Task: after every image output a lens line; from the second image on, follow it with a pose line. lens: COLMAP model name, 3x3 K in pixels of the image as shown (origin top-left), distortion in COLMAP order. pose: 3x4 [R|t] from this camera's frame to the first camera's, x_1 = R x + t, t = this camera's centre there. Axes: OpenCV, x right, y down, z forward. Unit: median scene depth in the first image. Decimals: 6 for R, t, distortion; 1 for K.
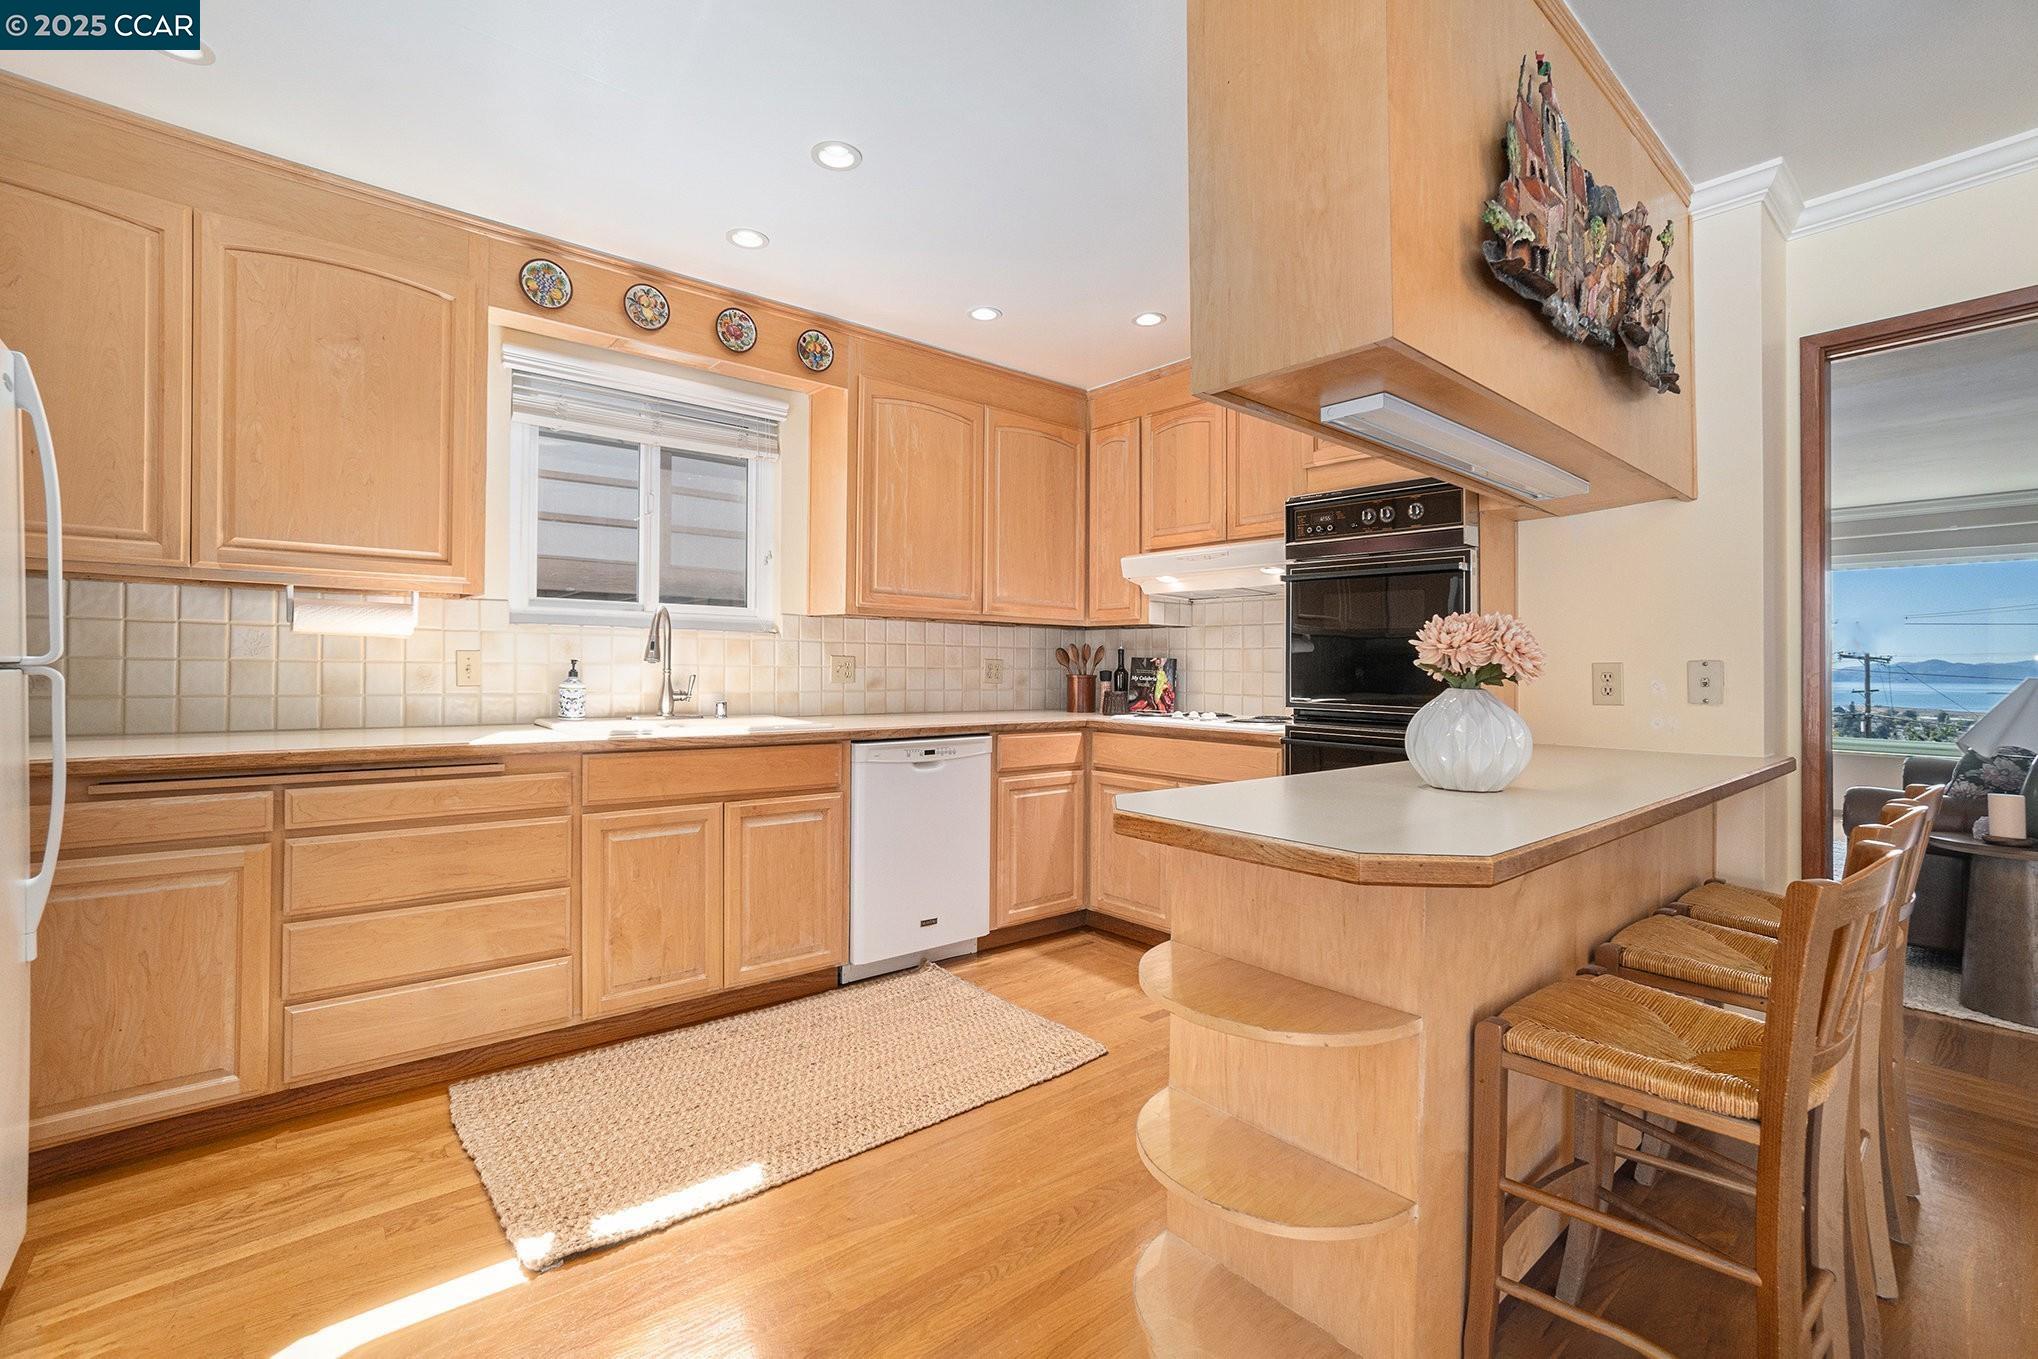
lens RADIAL K [[883.8, 0, 1019.0], [0, 883.8, 679.5], [0, 0, 1]] dist [0.000176, 0.000500]
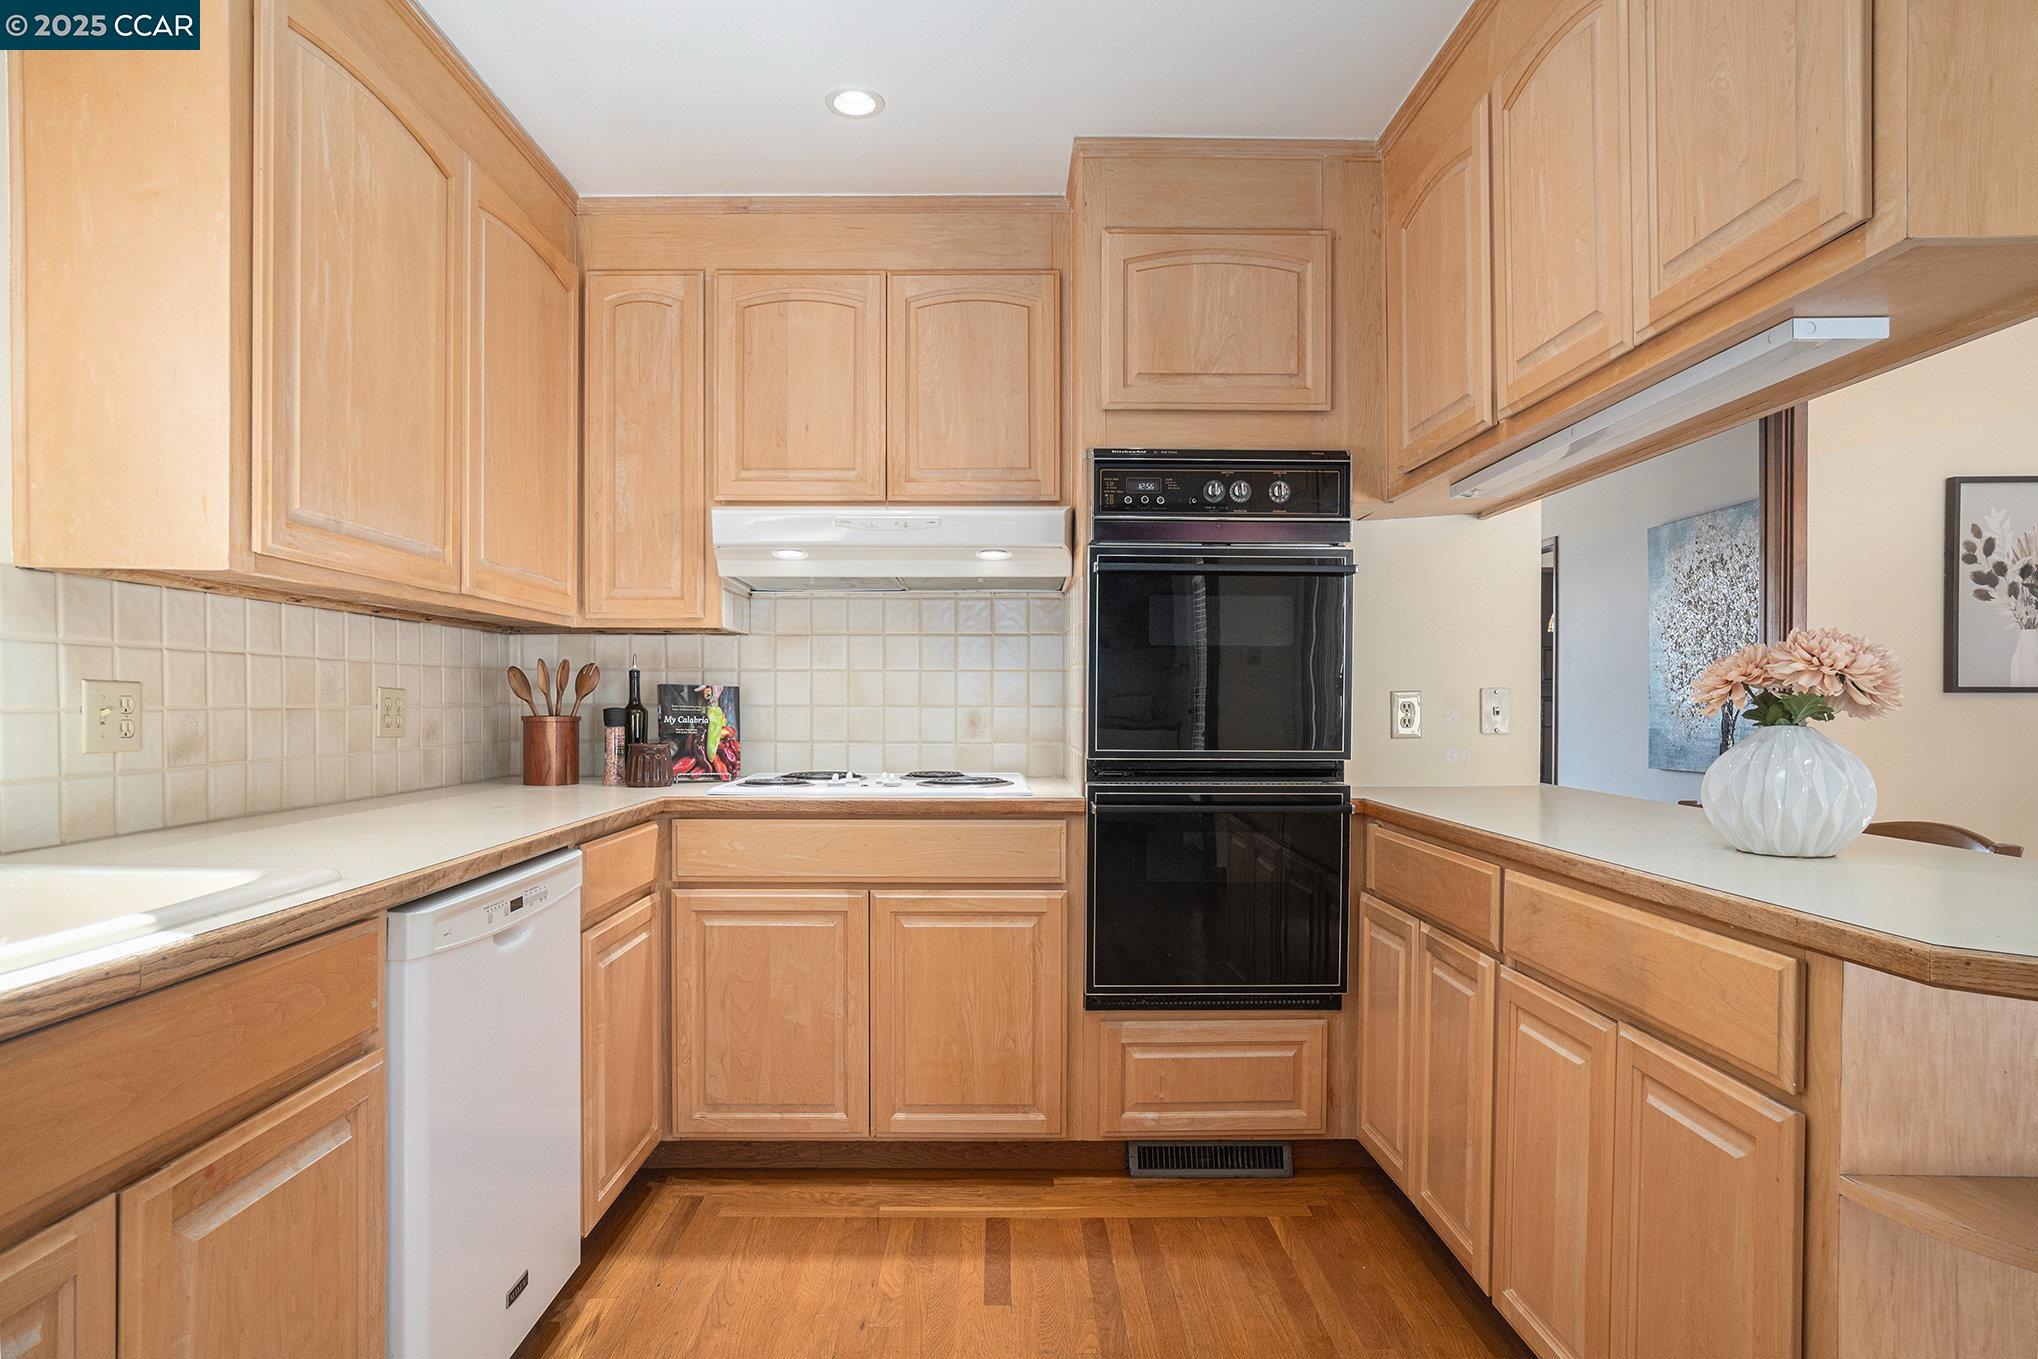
lens RADIAL K [[1099.4, 0, 1017.4], [0, 1099.4, 720.3], [0, 0, 1]] dist [-0.014489, 0.000264]
pose [[0.651014, -0.025376, 0.758641, -0.294941], [0.018276, 0.999675, 0.017755, -0.010917], [-0.758845, 0.002306, 0.651267, 0.393126]]
